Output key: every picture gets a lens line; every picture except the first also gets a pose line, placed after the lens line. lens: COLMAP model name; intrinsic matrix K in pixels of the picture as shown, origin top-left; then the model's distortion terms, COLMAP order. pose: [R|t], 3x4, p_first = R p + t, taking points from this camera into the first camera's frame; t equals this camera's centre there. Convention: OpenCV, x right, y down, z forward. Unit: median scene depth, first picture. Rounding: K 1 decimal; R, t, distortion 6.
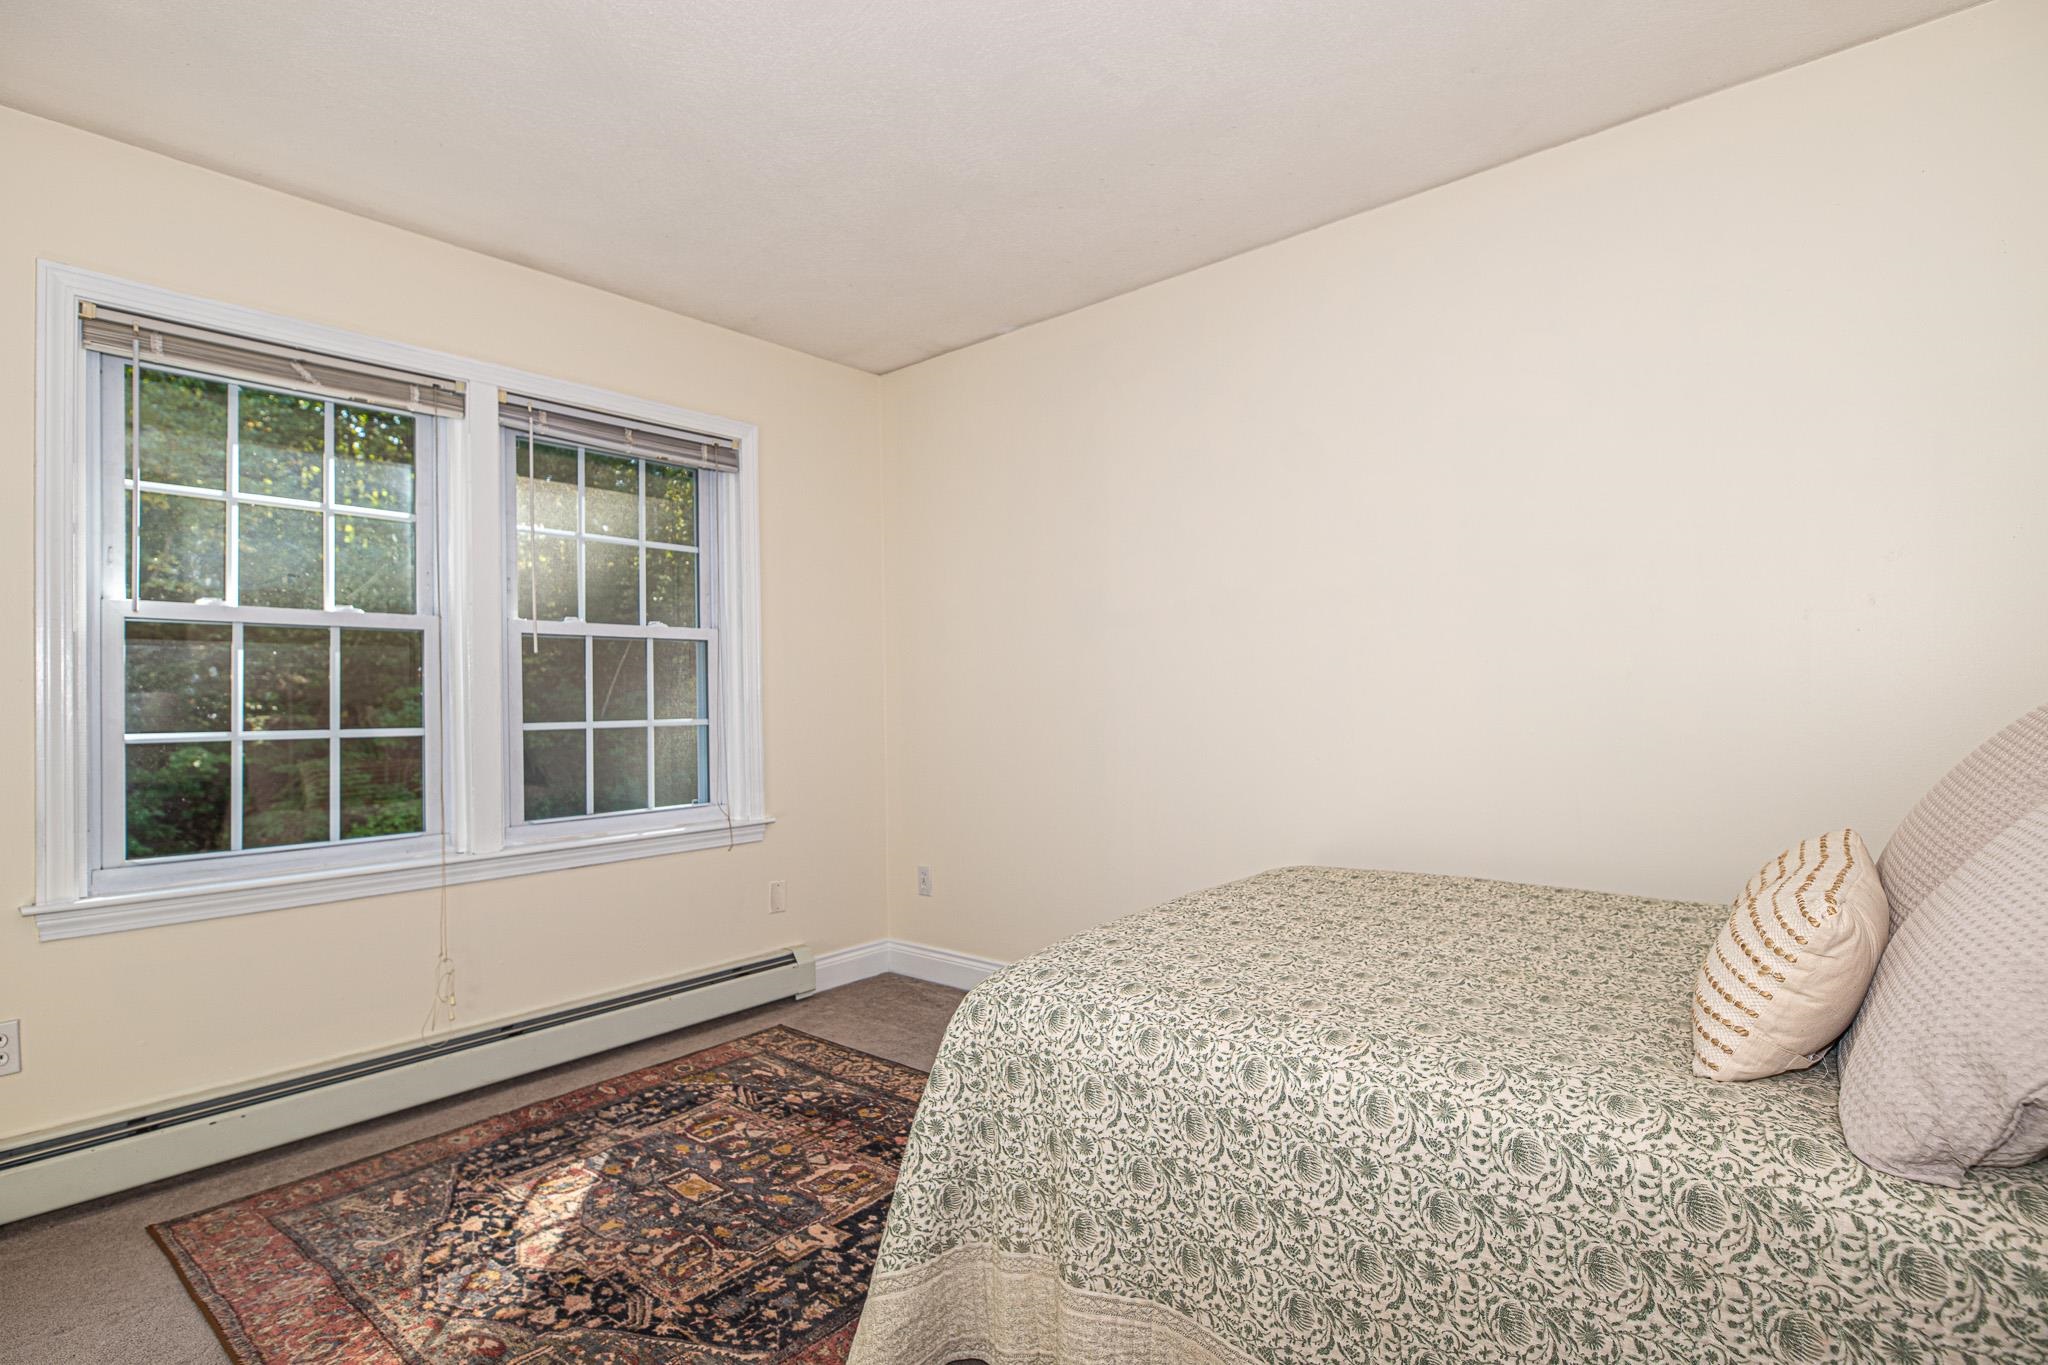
lens RADIAL K [[989.3, 0, 1031.1], [0, 989.3, 680.8], [0, 0, 1]] dist [0.001251, -0.001245]
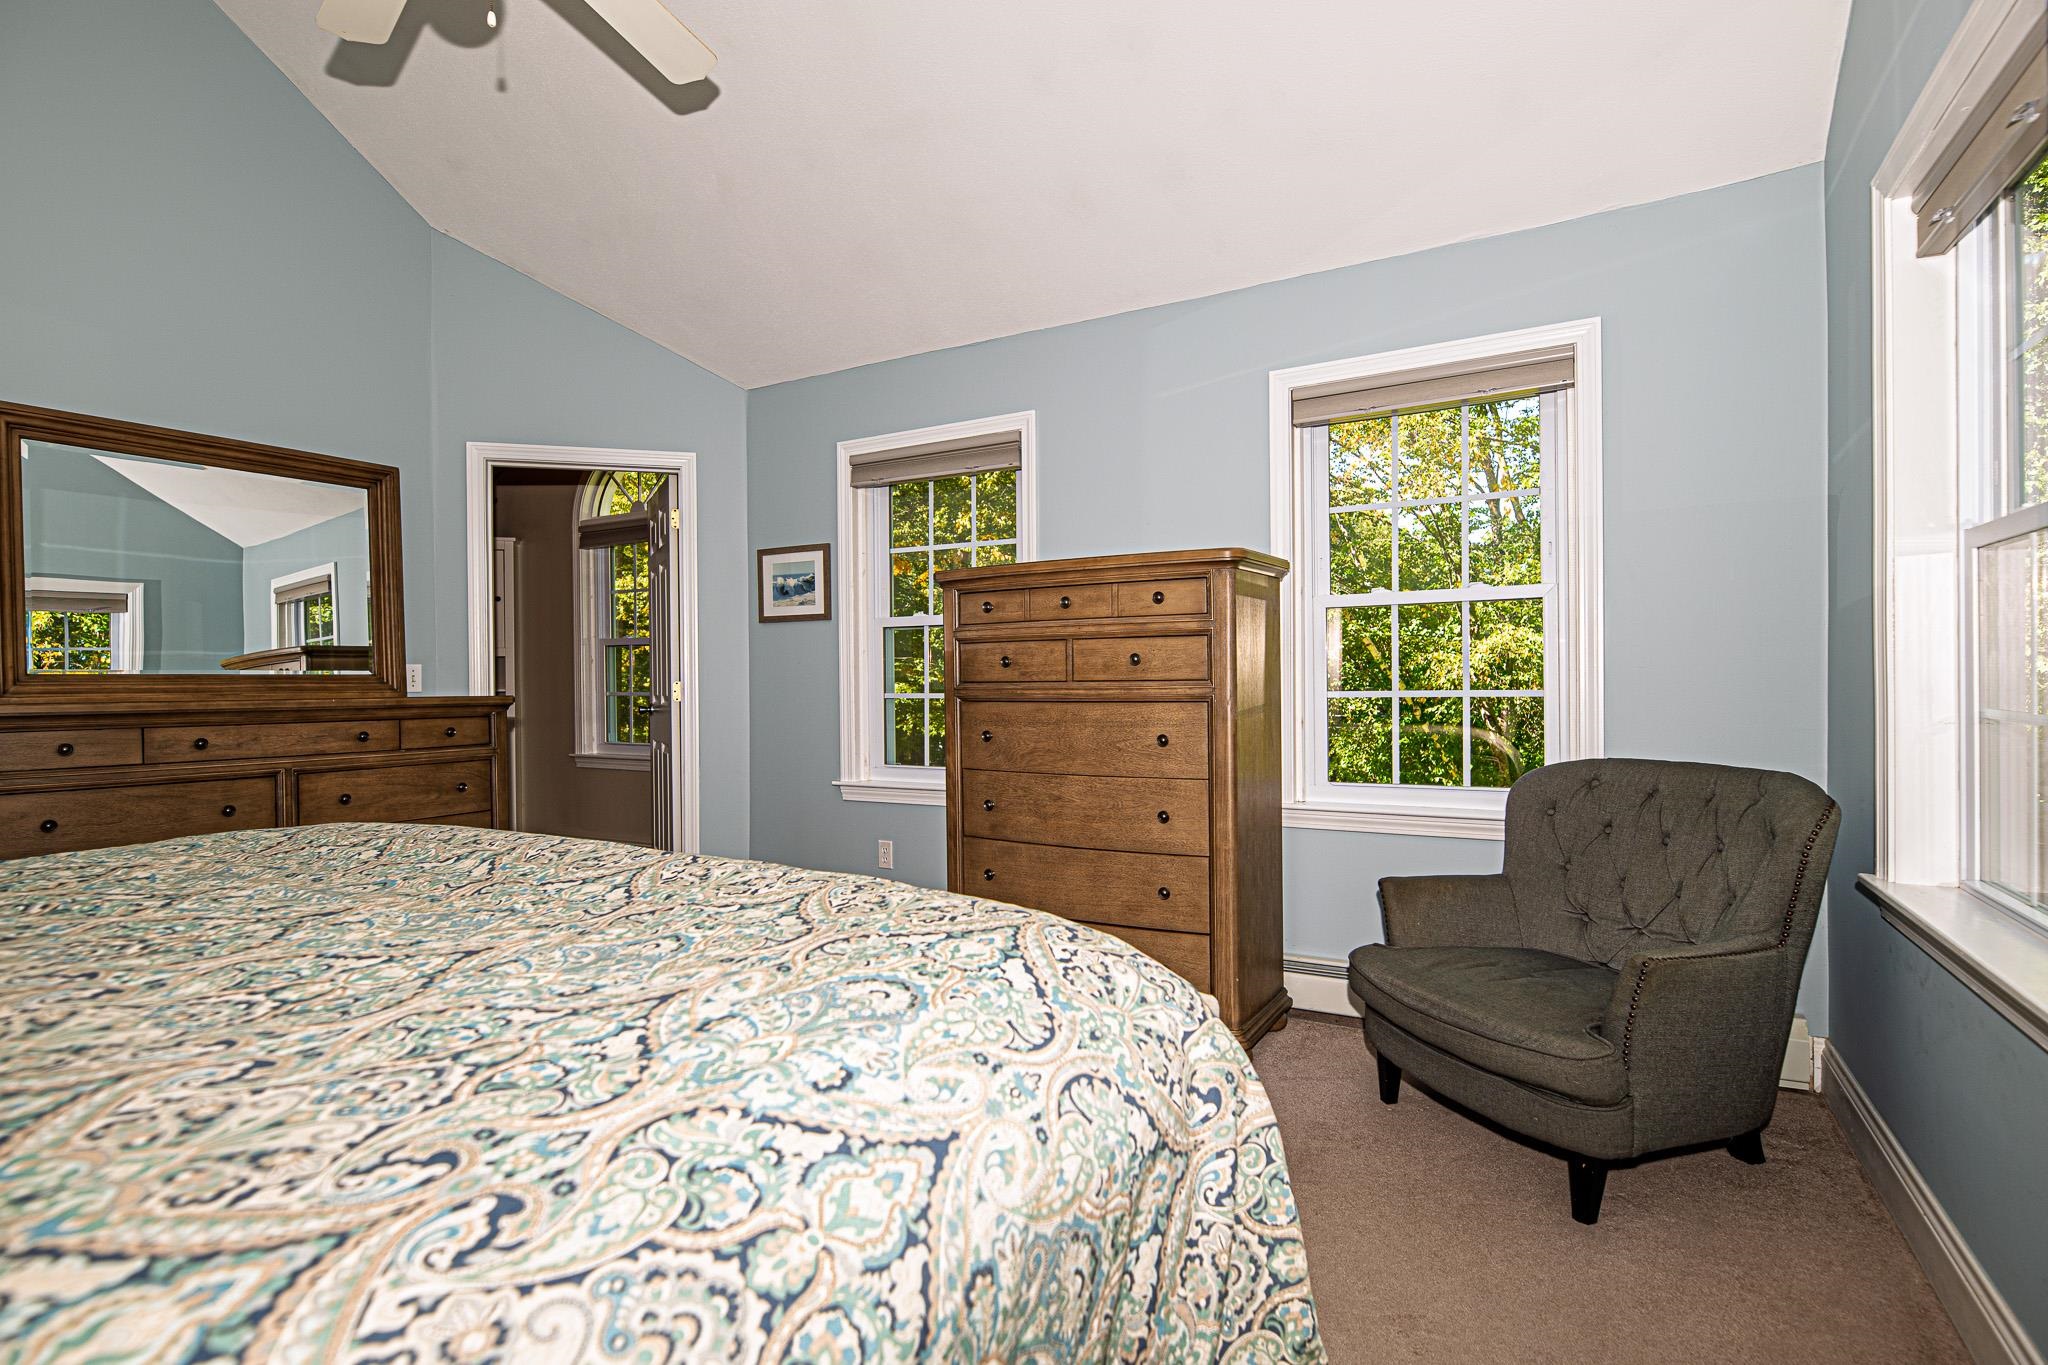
lens RADIAL K [[989.3, 0, 1031.1], [0, 989.3, 680.8], [0, 0, 1]] dist [0.001251, -0.001245]
pose [[0.196504, 0.021334, -0.980271, 0.465046], [0.022876, 0.999391, 0.026336, -0.001470], [0.980236, -0.027599, 0.195896, 0.464274]]
